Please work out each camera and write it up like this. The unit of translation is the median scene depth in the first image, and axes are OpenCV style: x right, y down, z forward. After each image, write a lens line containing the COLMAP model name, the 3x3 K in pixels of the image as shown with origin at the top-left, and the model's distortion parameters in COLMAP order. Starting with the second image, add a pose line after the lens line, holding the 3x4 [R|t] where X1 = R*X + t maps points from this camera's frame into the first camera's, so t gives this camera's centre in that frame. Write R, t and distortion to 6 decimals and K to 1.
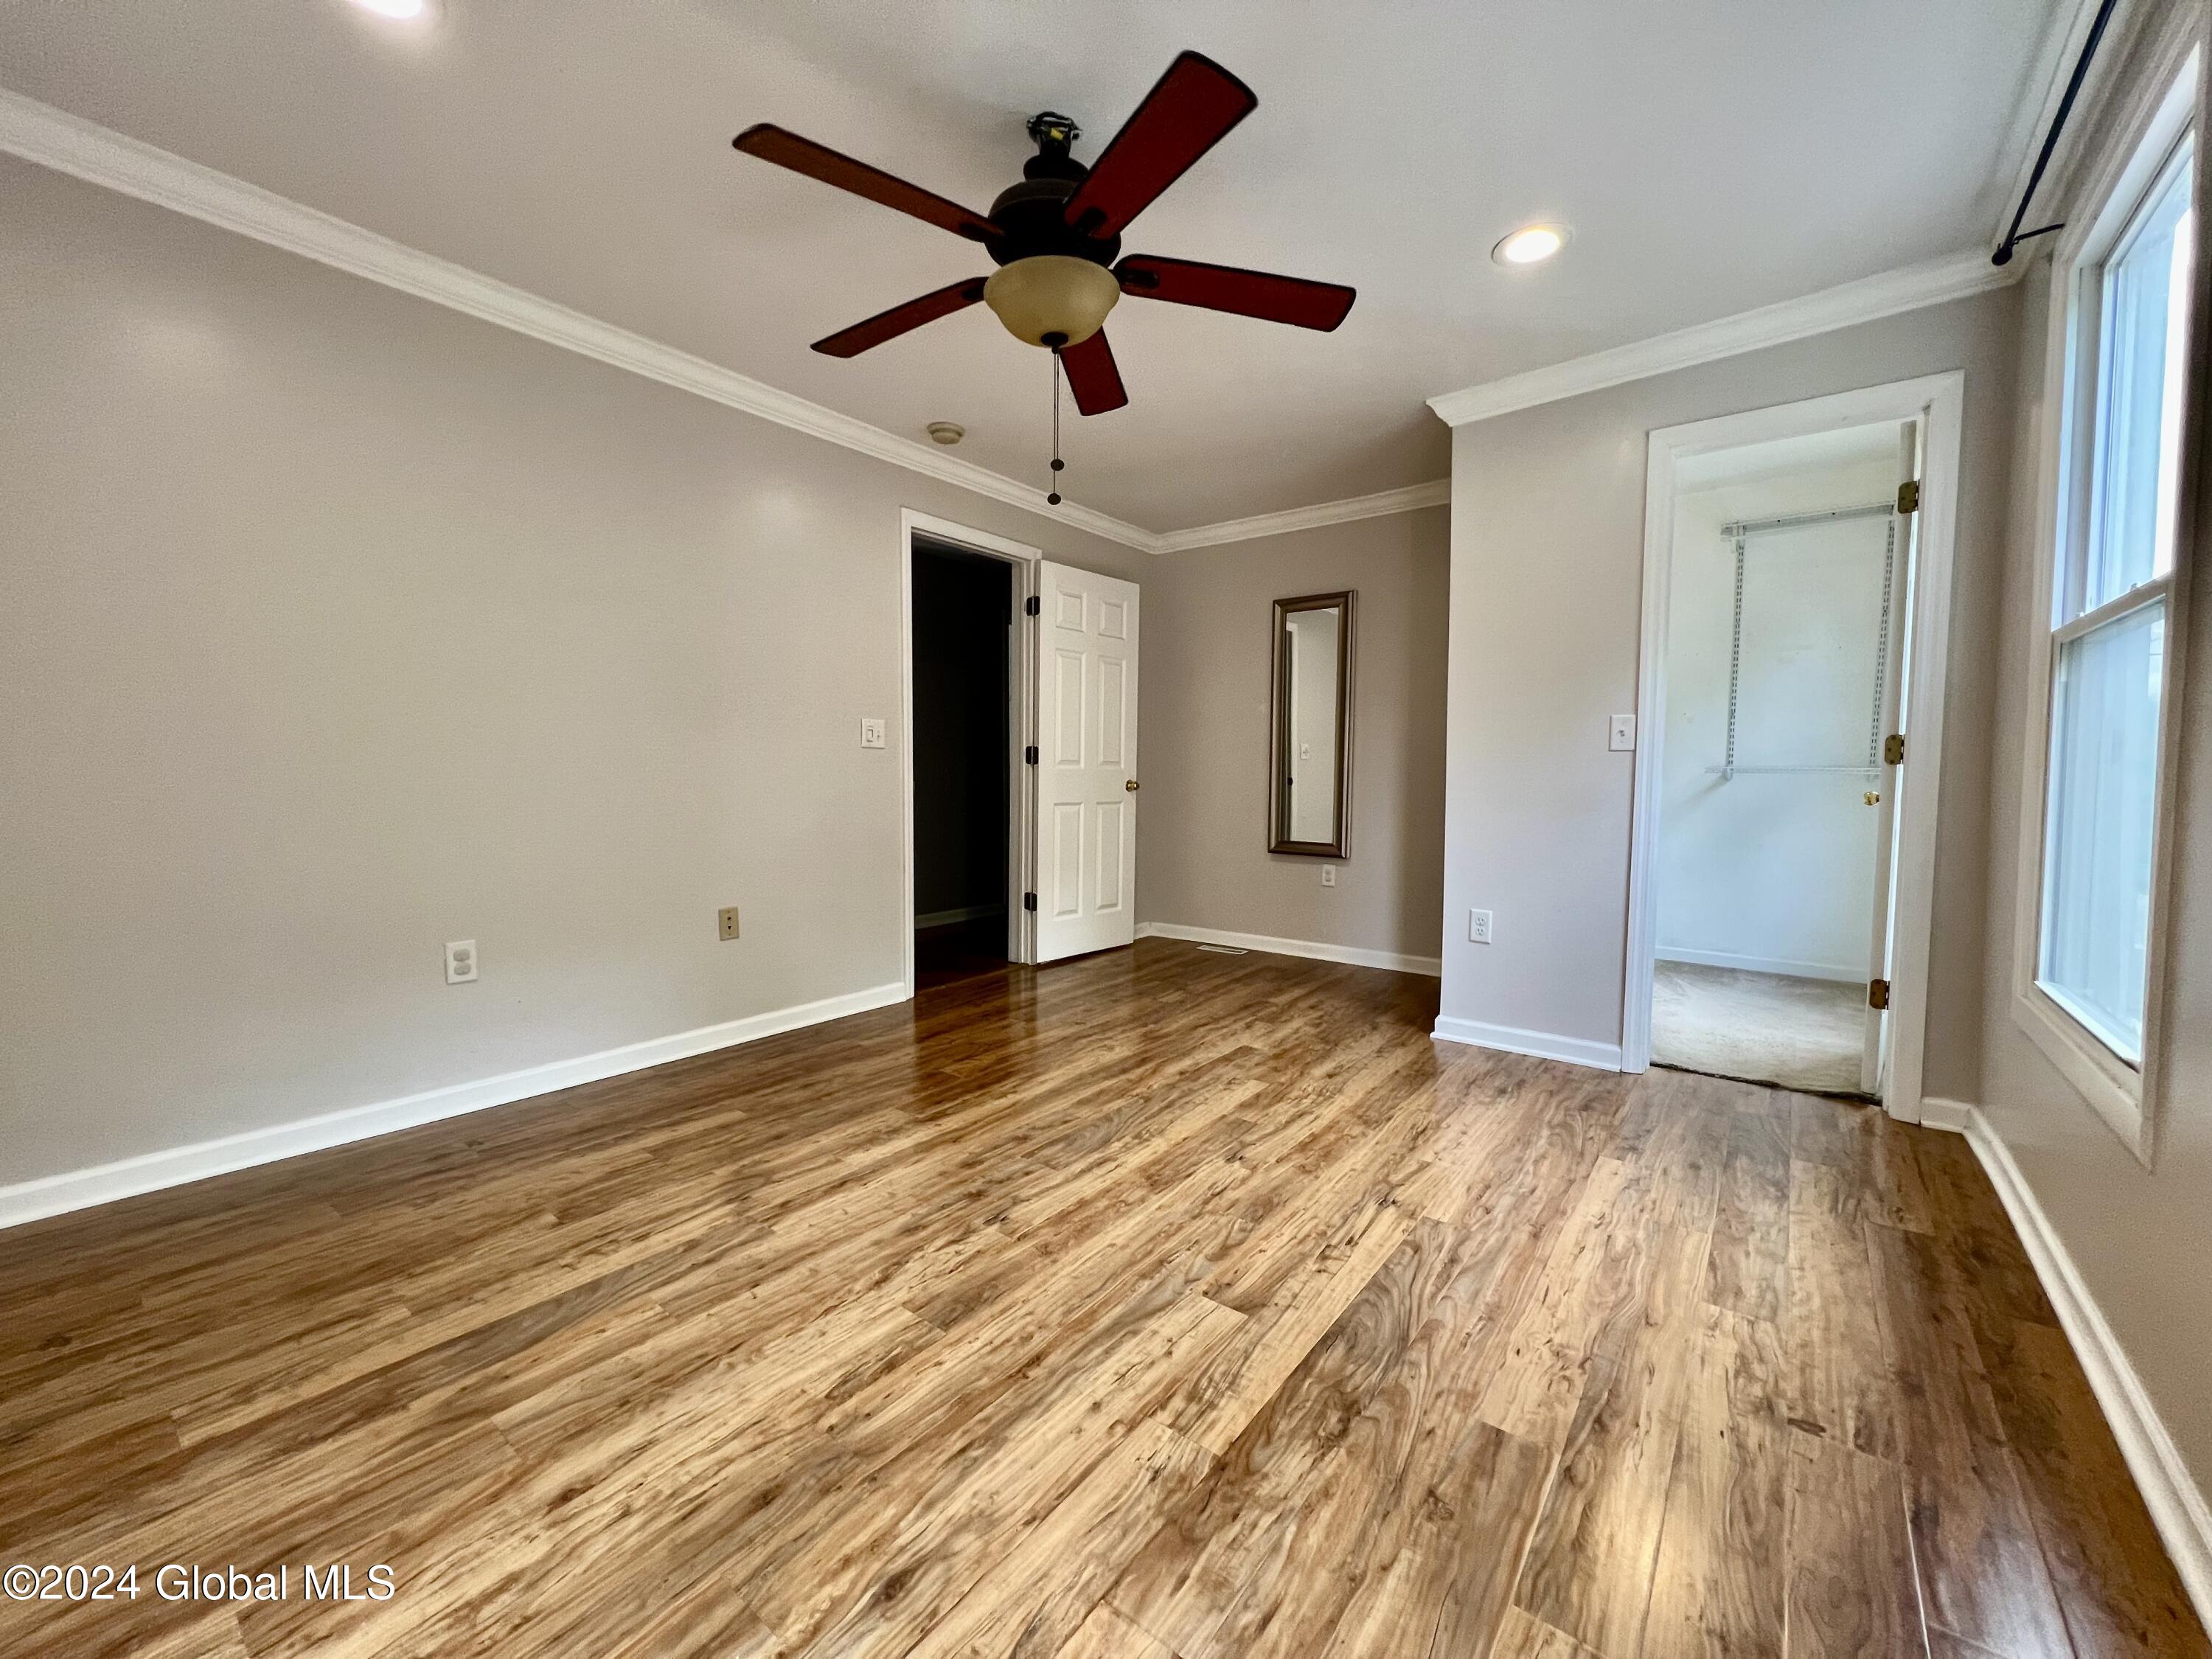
lens RADIAL K [[879.9, 0, 1105.3], [0, 879.9, 818.2], [0, 0, 1]] dist [-0.002015, -0.000356]
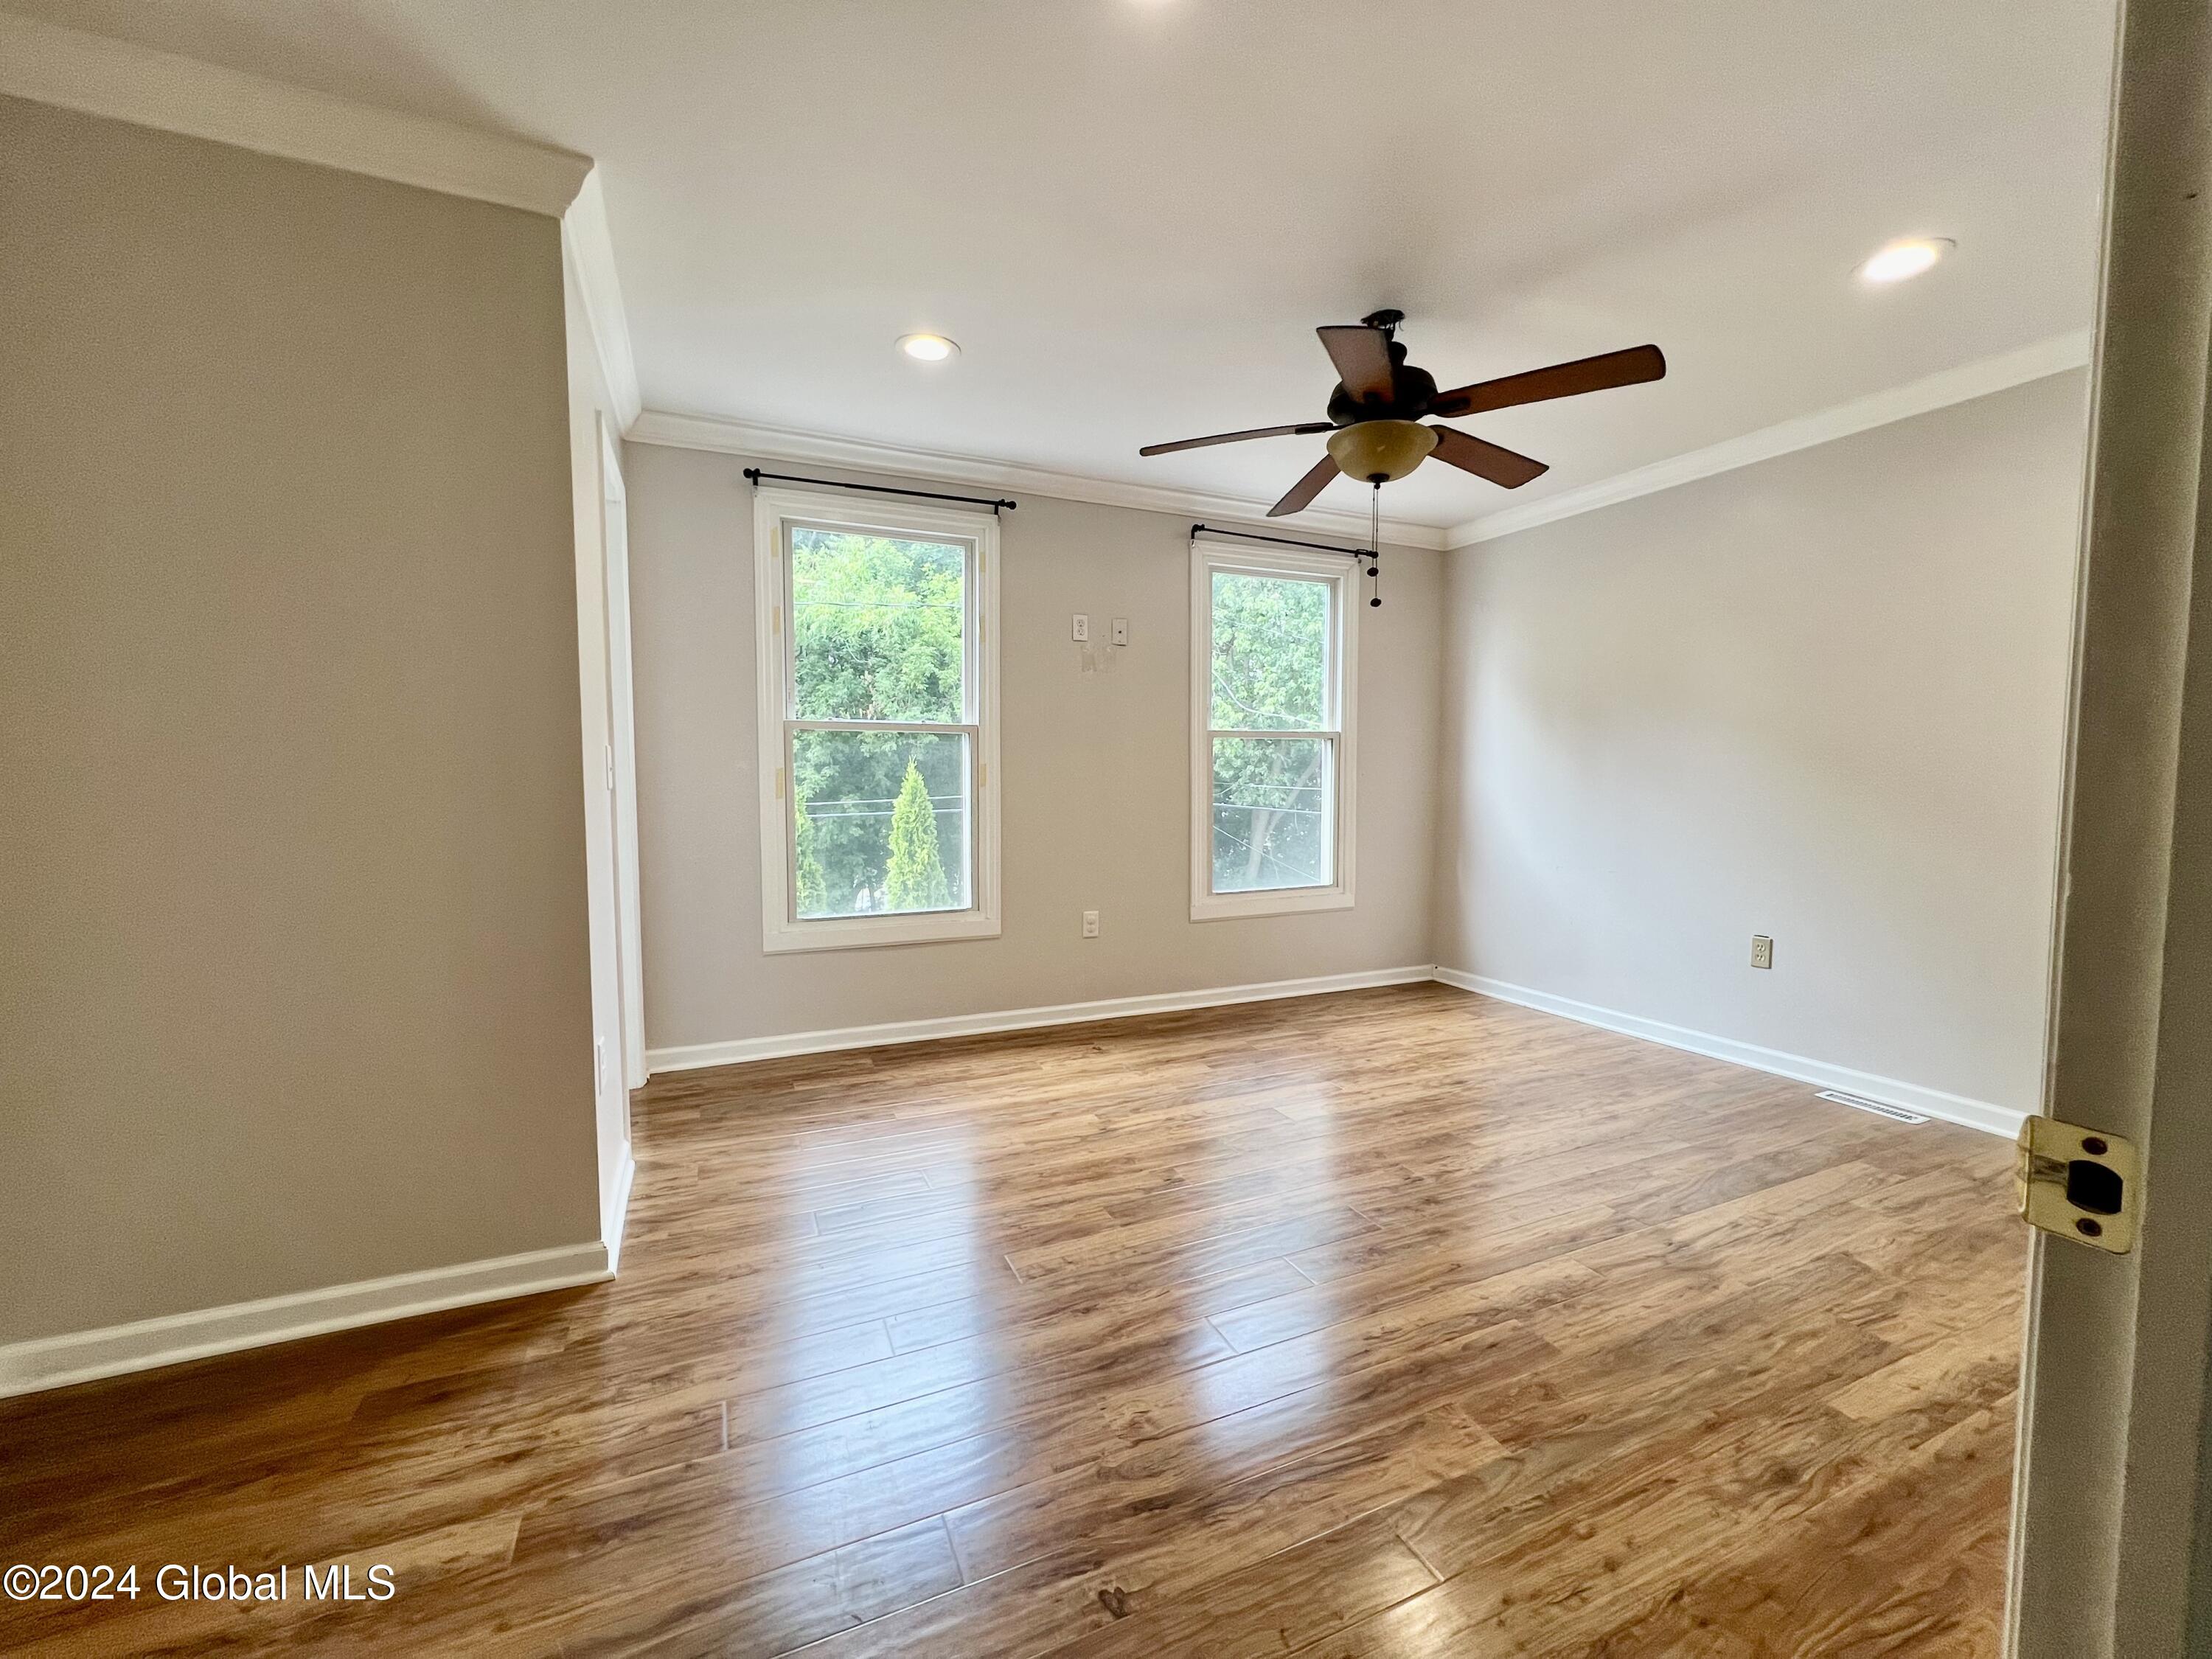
lens RADIAL K [[887.6, 0, 1105.1], [0, 887.6, 827.5], [0, 0, 1]] dist [-0.003096, 0.001197]
pose [[-0.880562, -0.035300, 0.472614, -0.300858], [0.021876, 0.993132, 0.114938, -0.178905], [-0.473425, 0.111549, -0.873742, 2.146758]]
